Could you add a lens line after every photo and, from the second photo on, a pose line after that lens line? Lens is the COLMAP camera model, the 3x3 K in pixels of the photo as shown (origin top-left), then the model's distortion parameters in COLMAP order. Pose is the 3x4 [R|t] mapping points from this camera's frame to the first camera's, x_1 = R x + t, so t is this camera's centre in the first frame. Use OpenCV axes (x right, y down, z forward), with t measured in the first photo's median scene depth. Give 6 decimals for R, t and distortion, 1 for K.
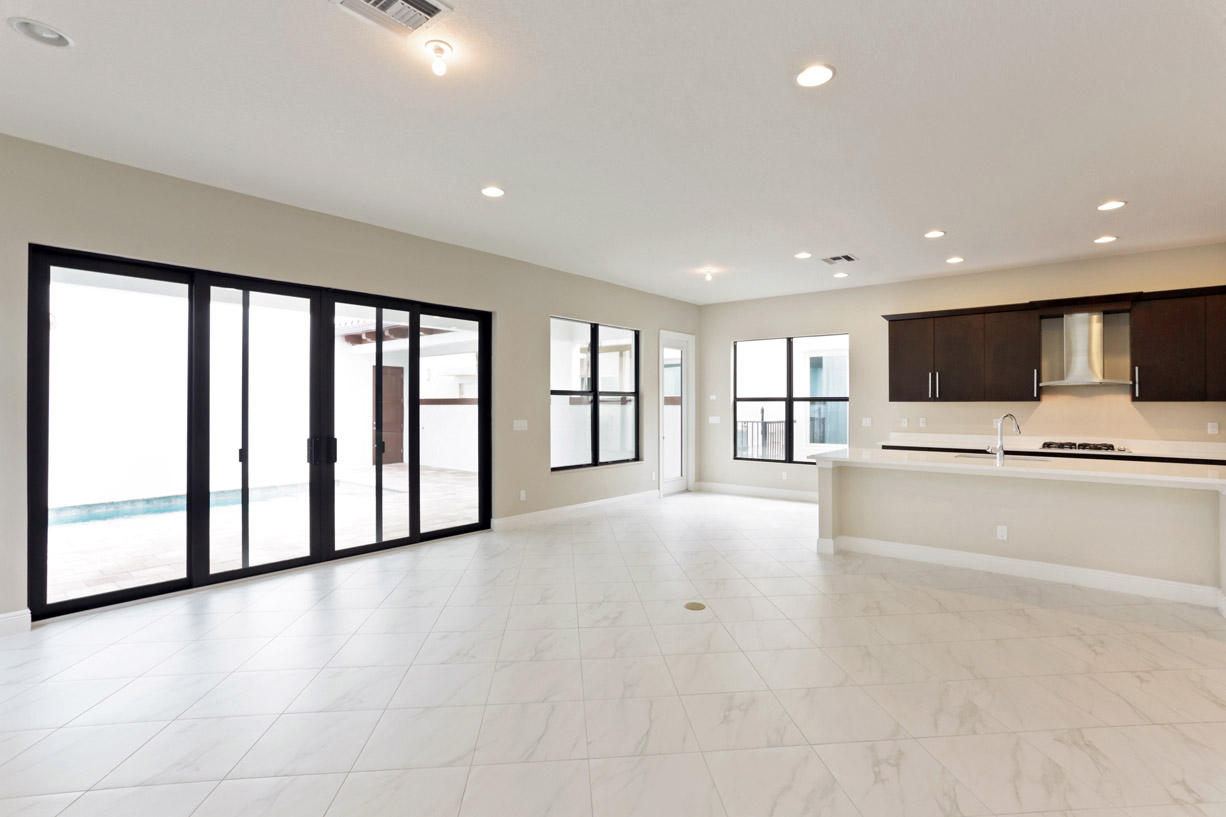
lens RADIAL K [[600.5, 0, 619.2], [0, 600.5, 401.7], [0, 0, 1]] dist [-0.026987, 0.025861]
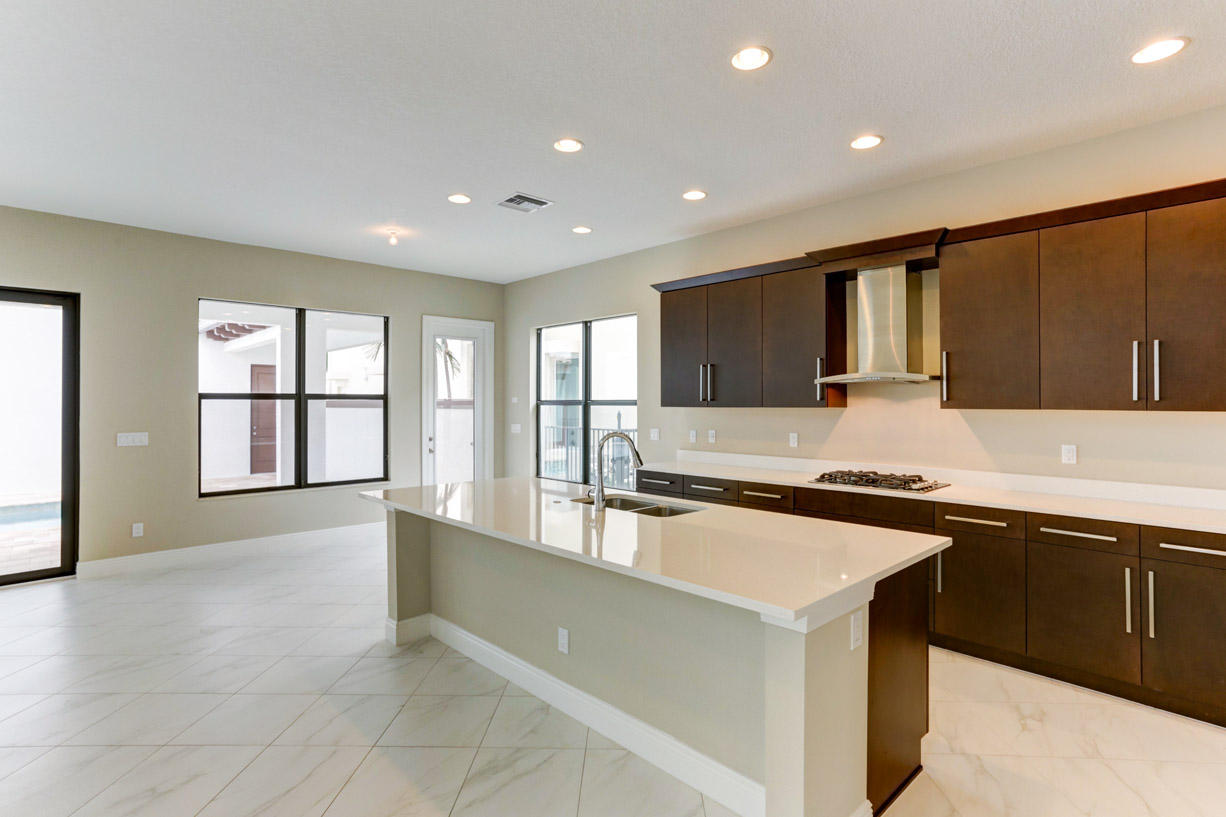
lens RADIAL K [[600.5, 0, 619.2], [0, 600.5, 401.7], [0, 0, 1]] dist [-0.026987, 0.025861]
pose [[0.990932, -0.002070, -0.134350, 0.478665], [0.002664, 0.999987, 0.004240, -0.009365], [0.134340, -0.004560, 0.990925, 0.276822]]
